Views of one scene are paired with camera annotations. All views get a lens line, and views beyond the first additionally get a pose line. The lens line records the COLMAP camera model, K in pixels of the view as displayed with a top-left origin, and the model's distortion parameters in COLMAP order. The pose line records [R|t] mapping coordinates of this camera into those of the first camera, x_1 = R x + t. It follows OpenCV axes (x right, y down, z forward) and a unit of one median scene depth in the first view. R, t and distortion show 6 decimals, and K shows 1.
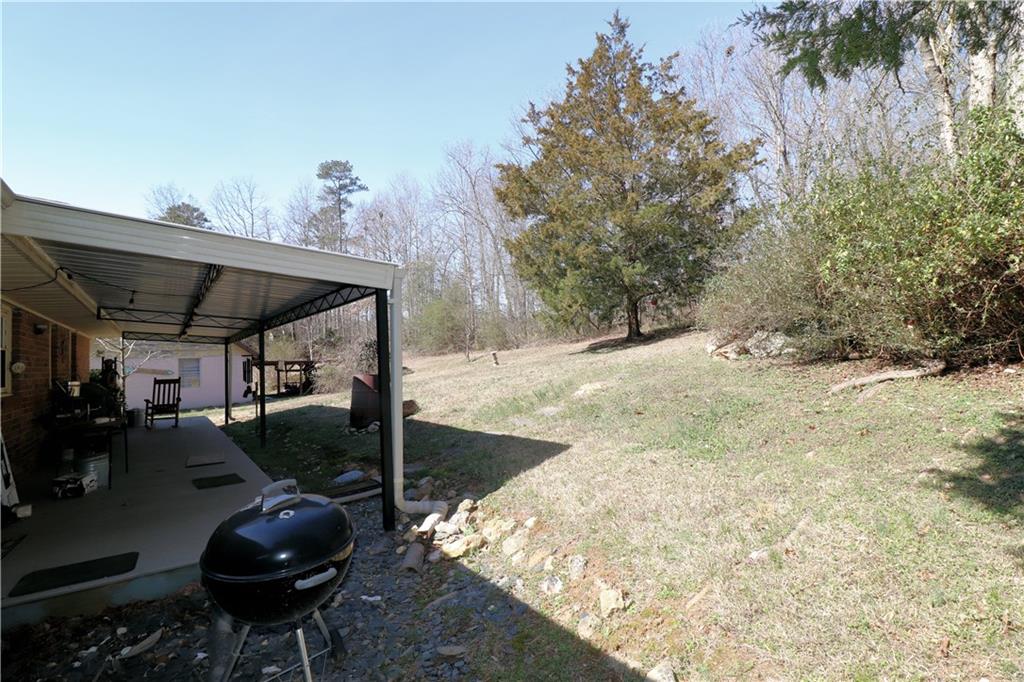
lens RADIAL K [[470.7, 0, 512.0], [0, 470.7, 342.6], [0, 0, 1]] dist [-0.011250, -0.000157]
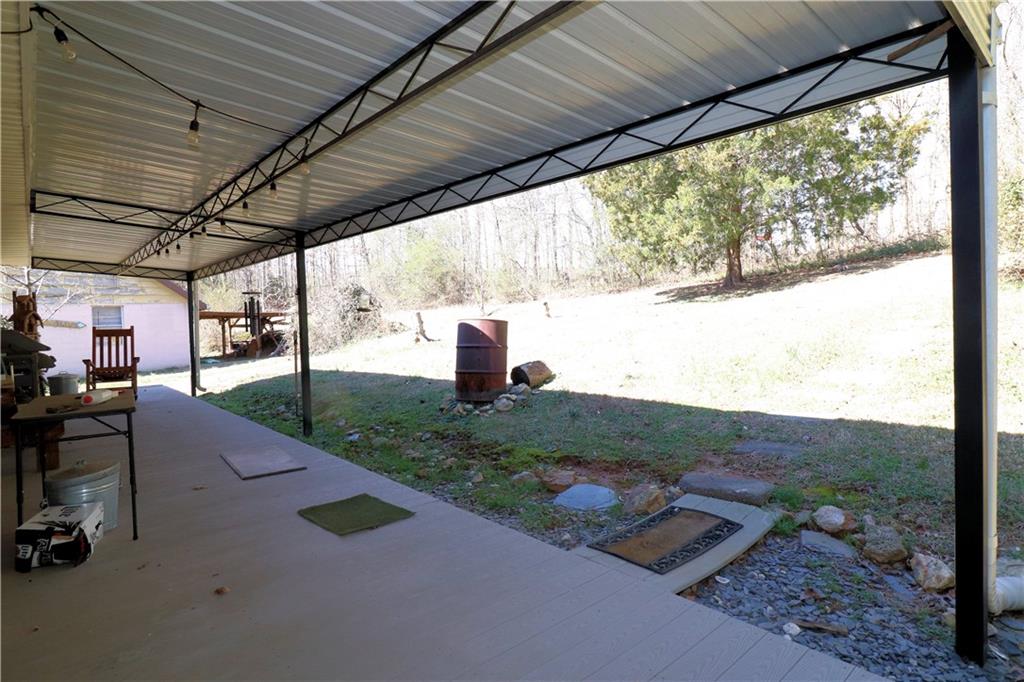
lens RADIAL K [[536.6, 0, 511.8], [0, 536.6, 340.7], [0, 0, 1]] dist [-0.004583, -0.003744]
pose [[0.995821, 0.006545, 0.091095, -0.226343], [-0.013329, 0.997164, 0.074070, 0.028062], [-0.090351, -0.074975, 0.993084, 0.186442]]
